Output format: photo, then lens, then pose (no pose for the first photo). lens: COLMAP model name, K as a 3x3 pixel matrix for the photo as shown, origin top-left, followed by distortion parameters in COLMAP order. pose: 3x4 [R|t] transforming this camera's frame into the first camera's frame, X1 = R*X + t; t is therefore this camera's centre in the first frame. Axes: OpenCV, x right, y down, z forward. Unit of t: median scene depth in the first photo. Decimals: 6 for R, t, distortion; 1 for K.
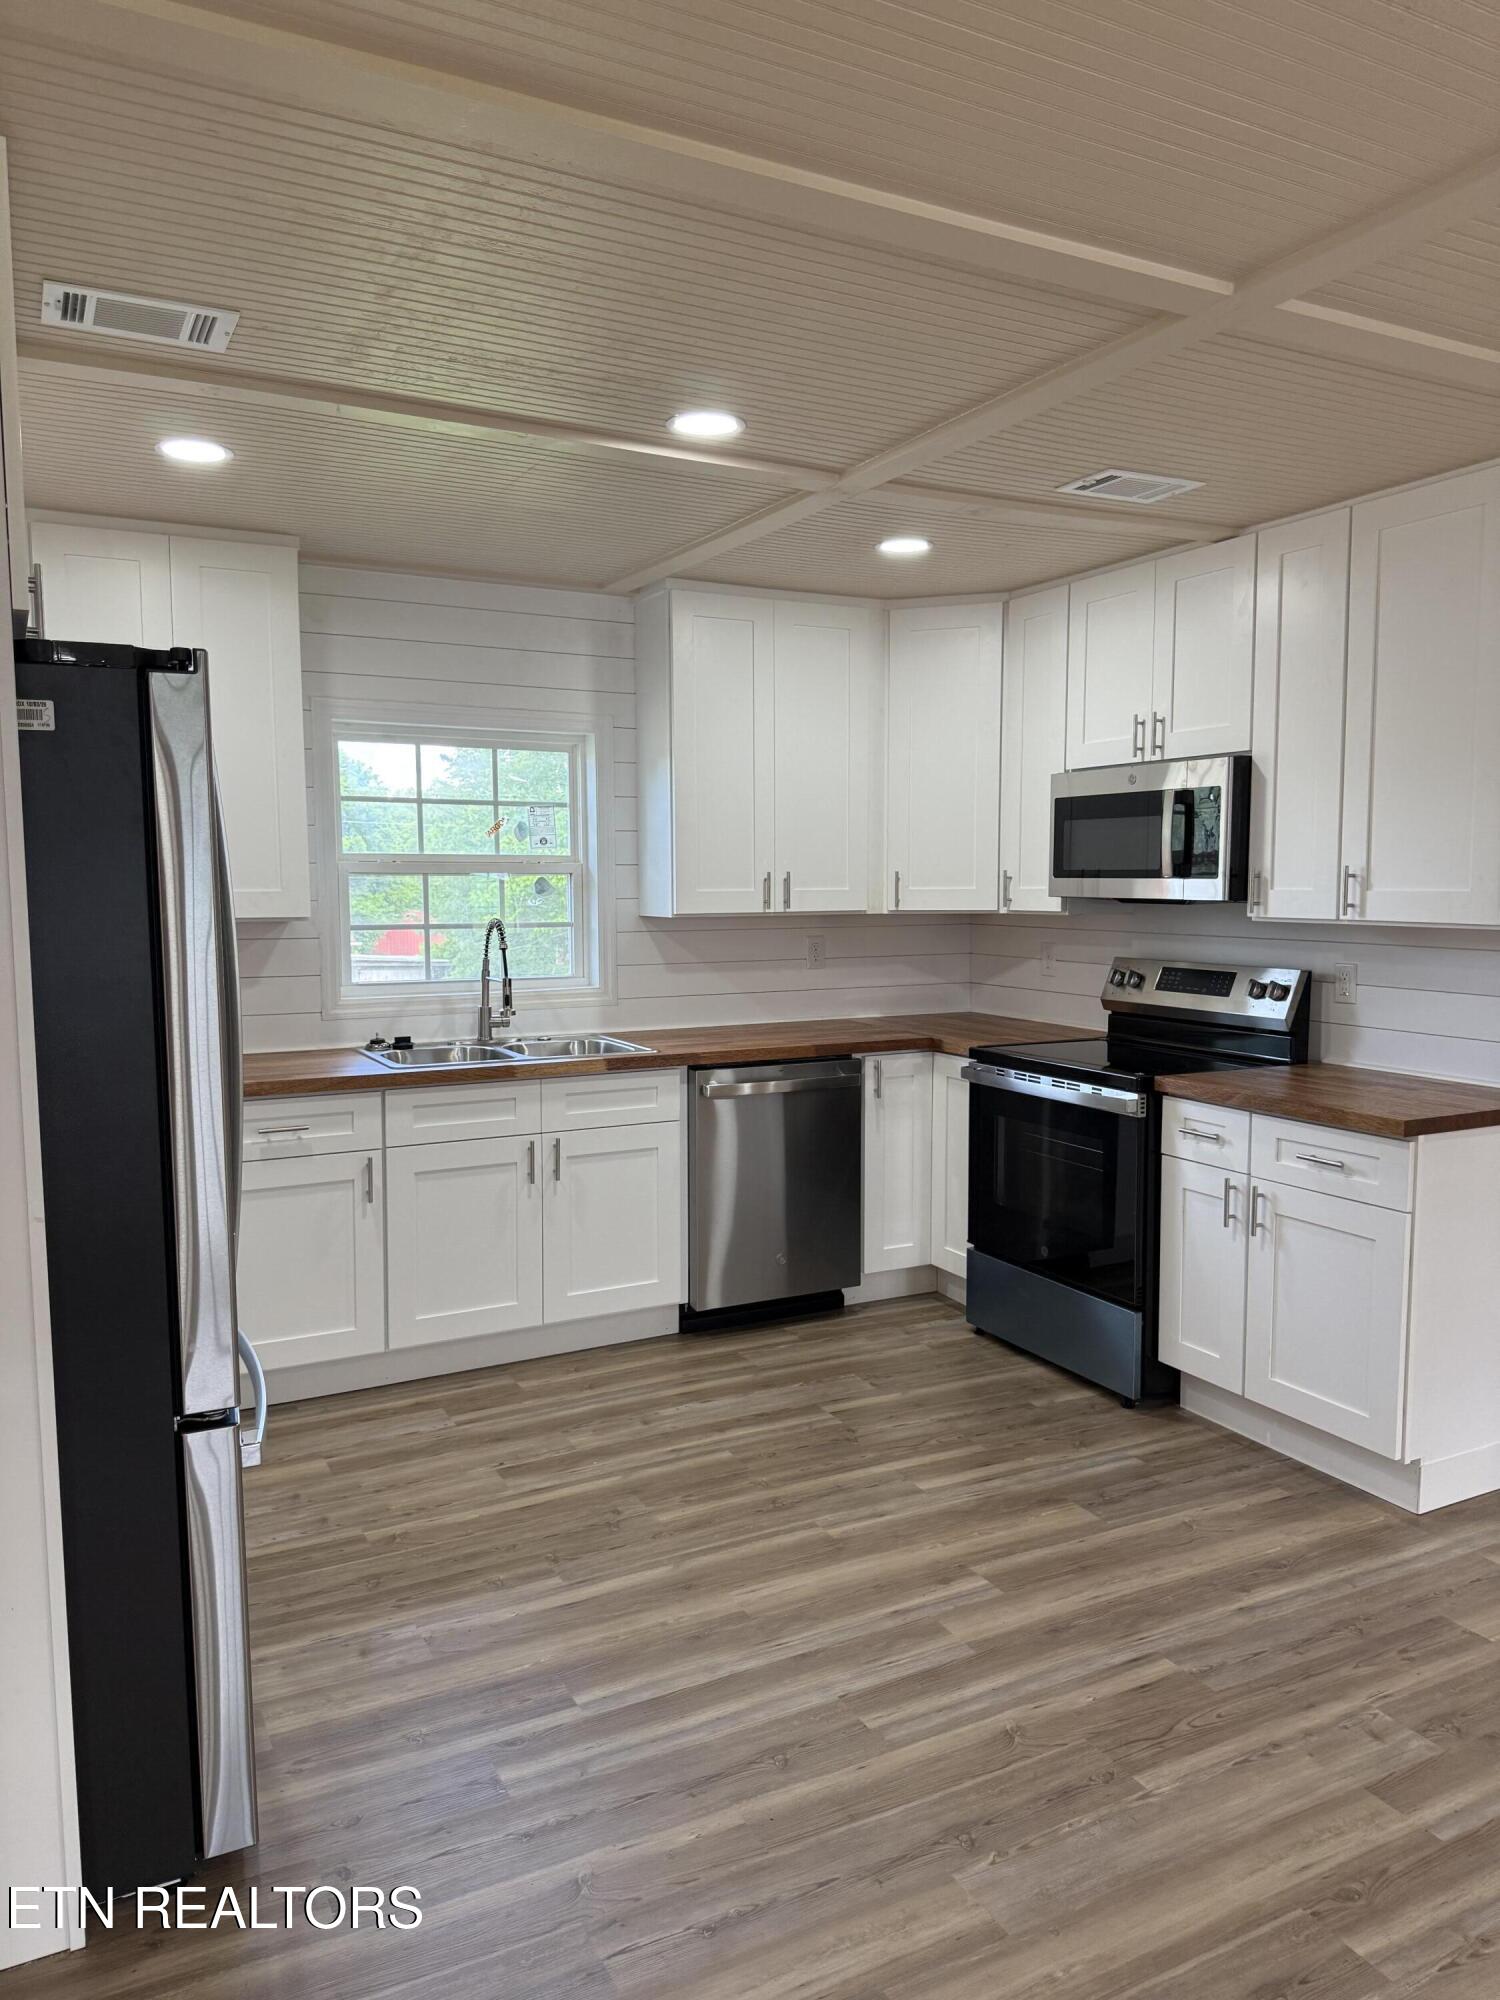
lens RADIAL K [[1421.6, 0, 750.0], [0, 1421.6, 988.1], [0, 0, 1]] dist [0.060717, -0.048211]
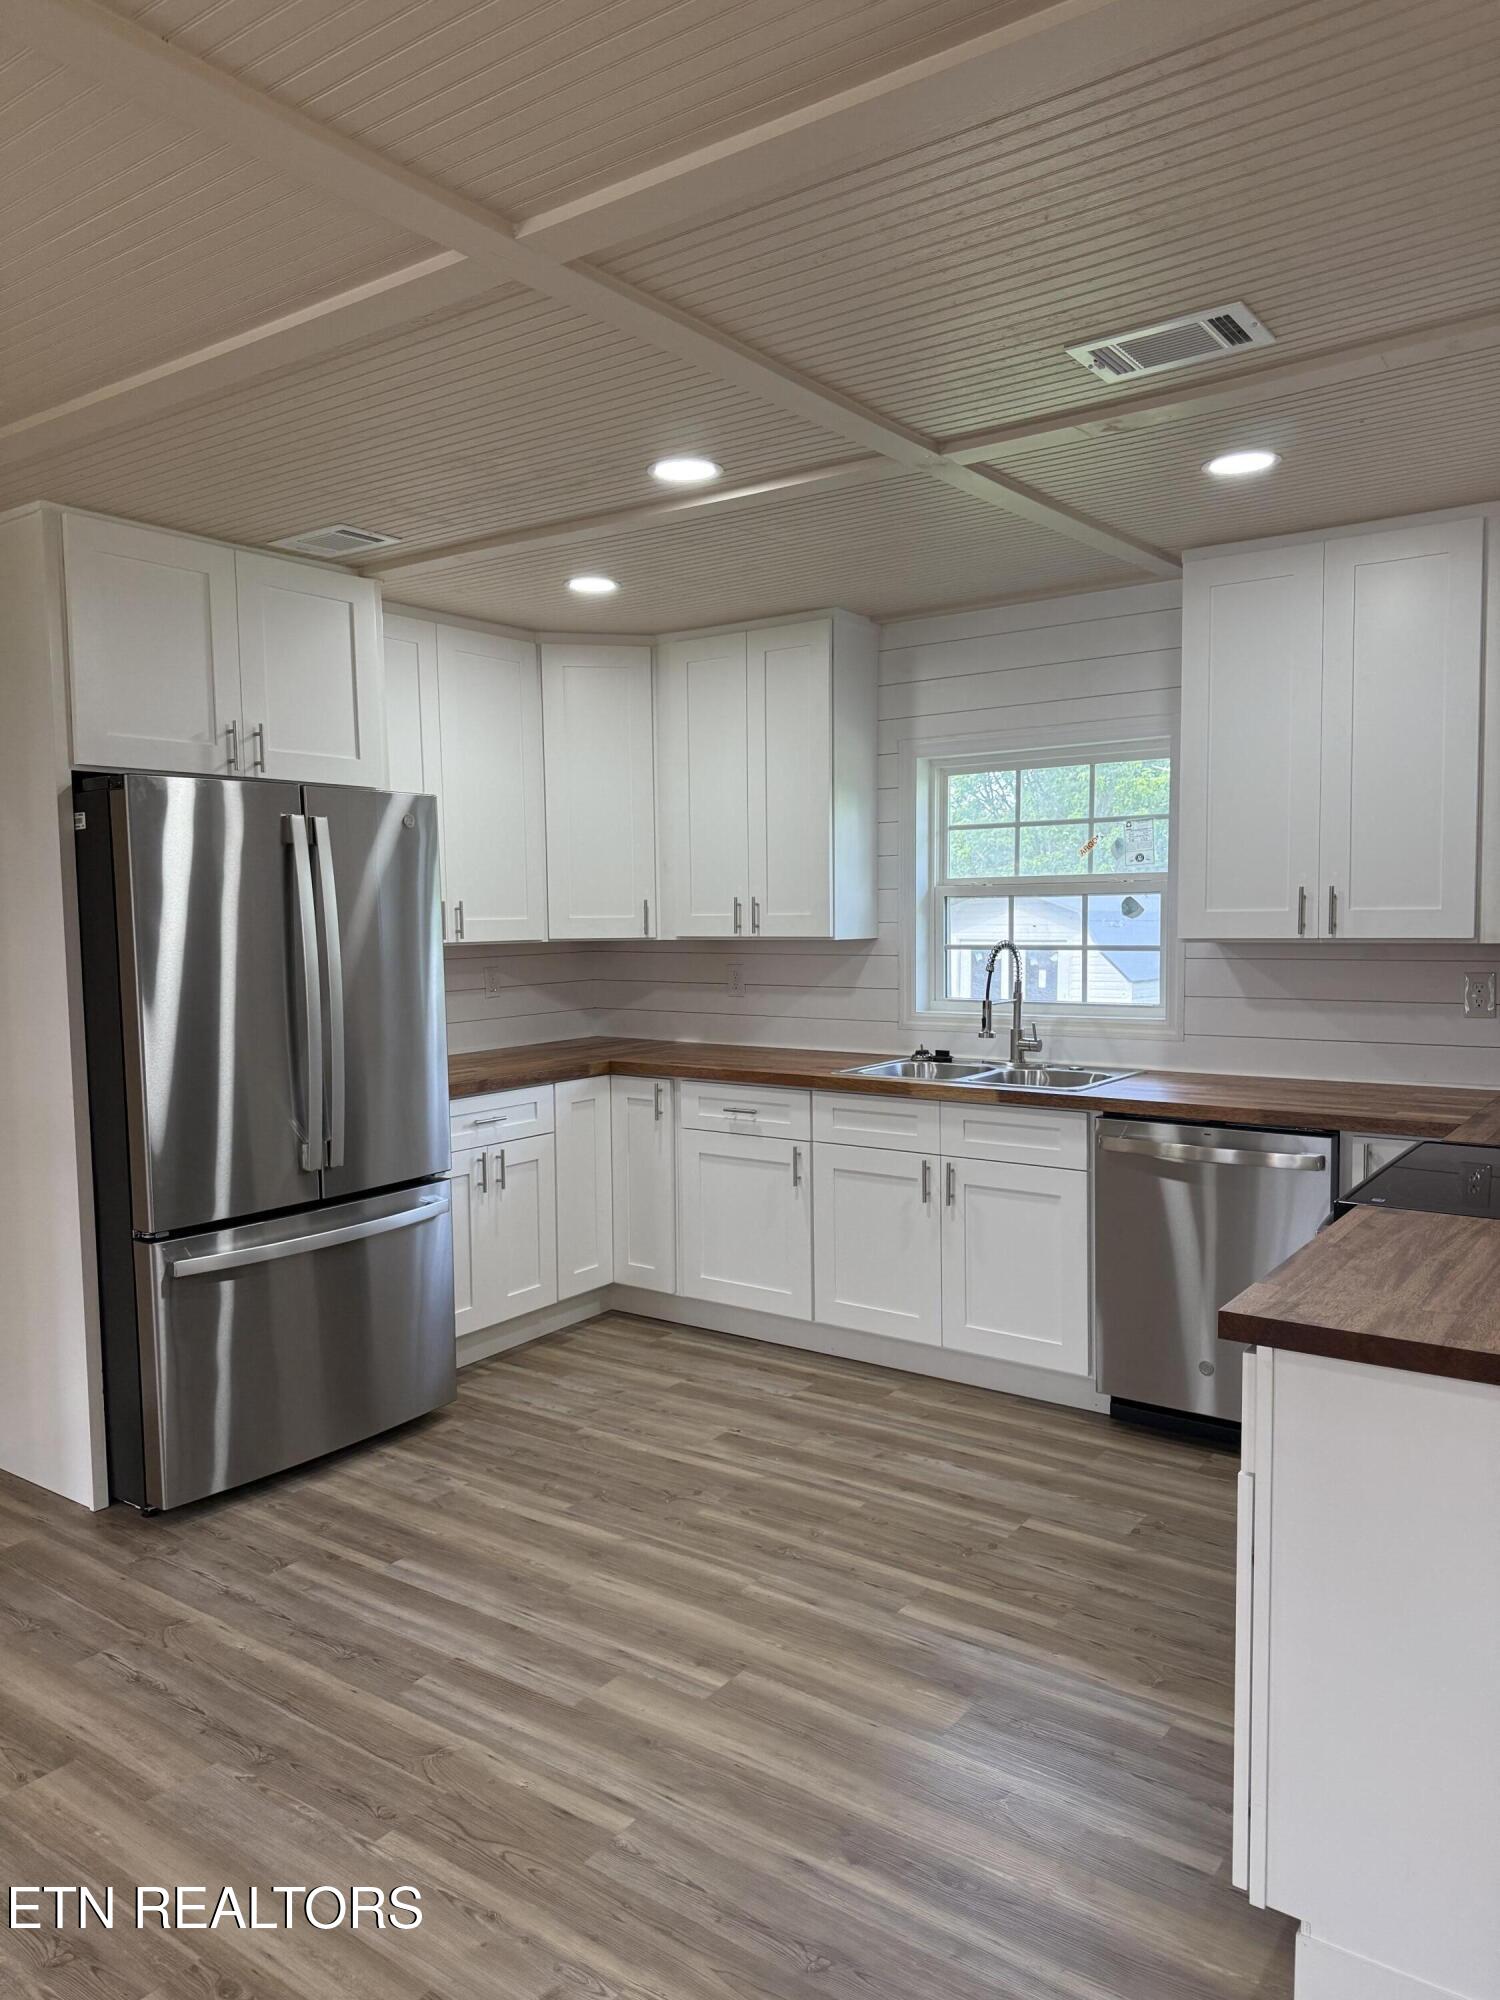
lens RADIAL K [[1421.6, 0, 741.7], [0, 1421.6, 994.6], [0, 0, 1]] dist [0.060717, -0.048211]
pose [[0.441860, 0.053728, -0.895474, 0.785338], [-0.057996, 0.997828, 0.031252, -0.038945], [0.895207, 0.038125, 0.444016, 0.490783]]
